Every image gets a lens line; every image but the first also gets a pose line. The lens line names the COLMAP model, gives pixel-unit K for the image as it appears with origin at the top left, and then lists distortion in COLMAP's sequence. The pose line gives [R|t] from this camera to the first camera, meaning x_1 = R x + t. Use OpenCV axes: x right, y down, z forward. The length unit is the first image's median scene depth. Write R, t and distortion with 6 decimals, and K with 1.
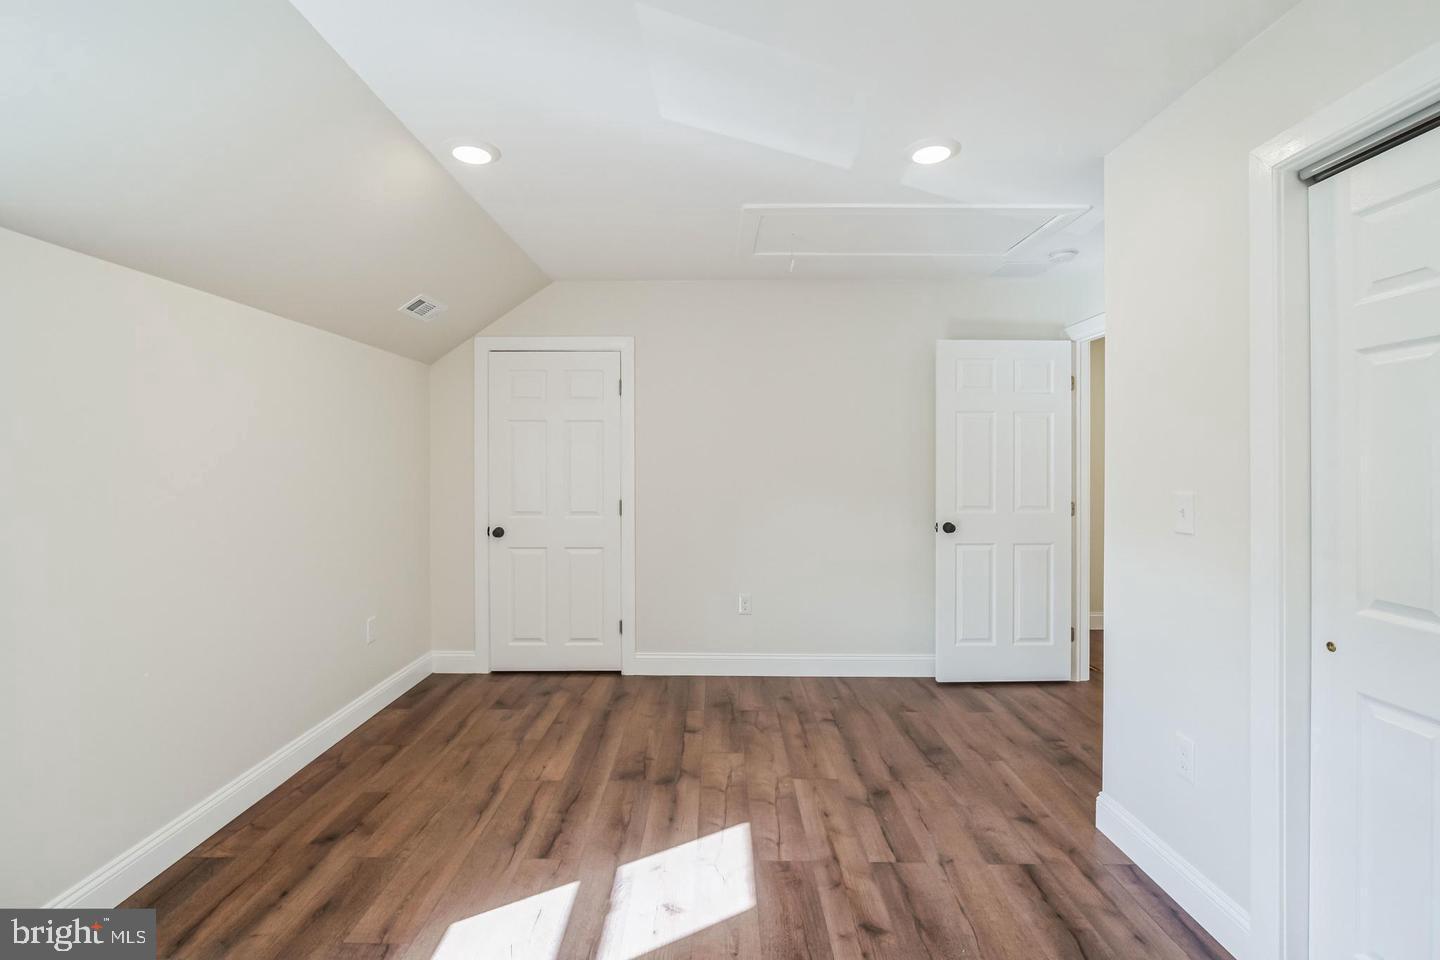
lens RADIAL K [[642.8, 0, 713.8], [0, 642.8, 462.3], [0, 0, 1]] dist [-0.009761, 0.001079]
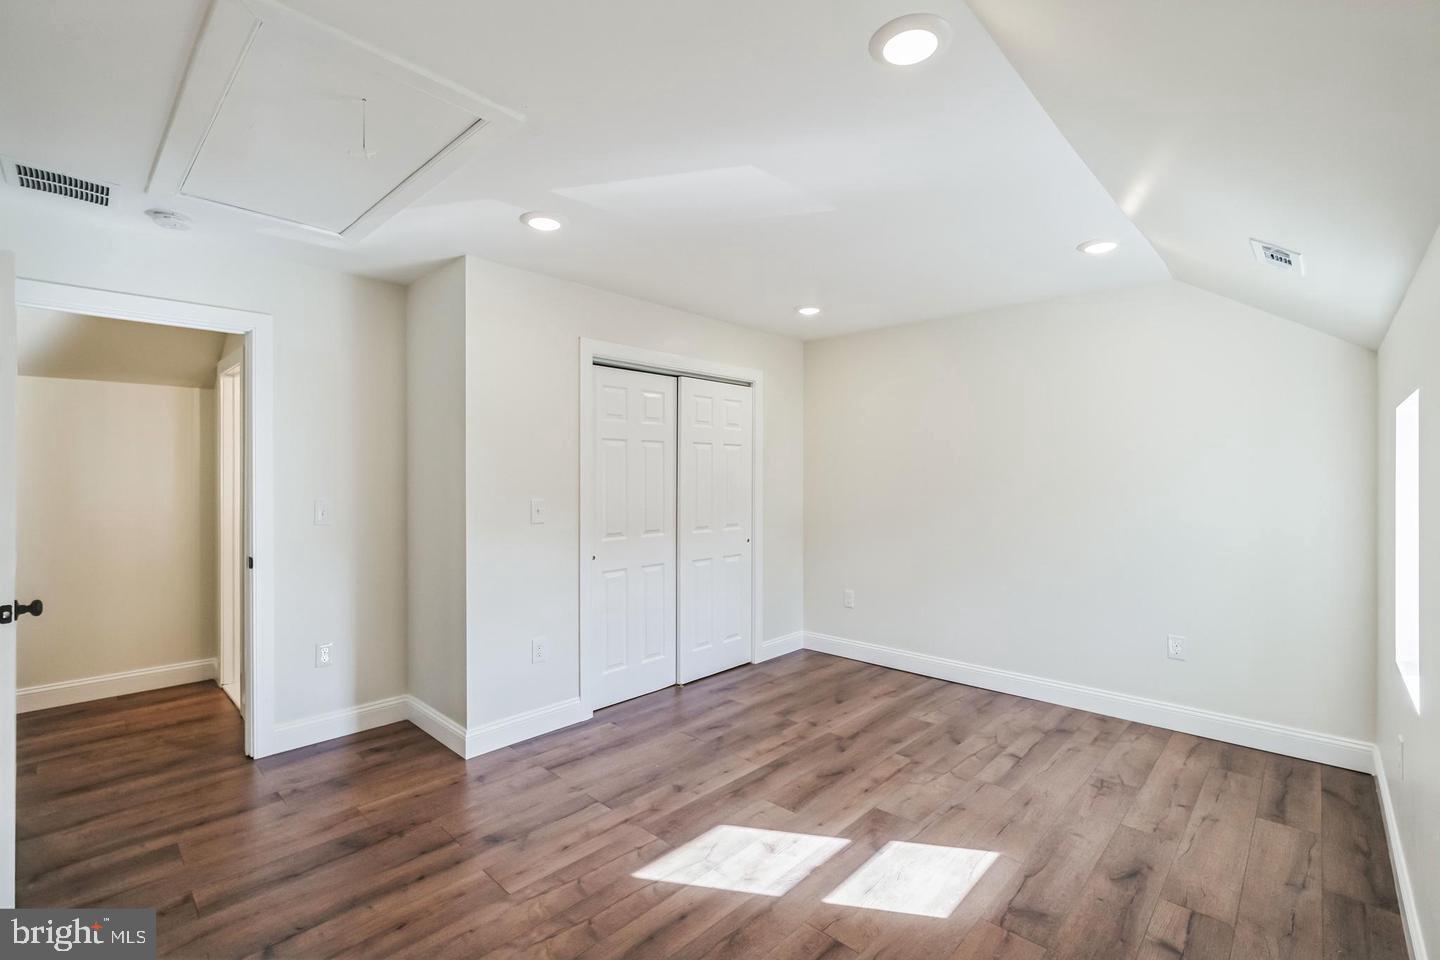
lens RADIAL K [[632.7, 0, 717.9], [0, 632.7, 472.0], [0, 0, 1]] dist [-0.014481, 0.003755]
pose [[-0.729790, 0.003785, 0.683661, -0.560223], [-0.000638, 0.999980, -0.006218, -0.013038], [-0.683671, -0.004973, -0.729773, 1.331342]]
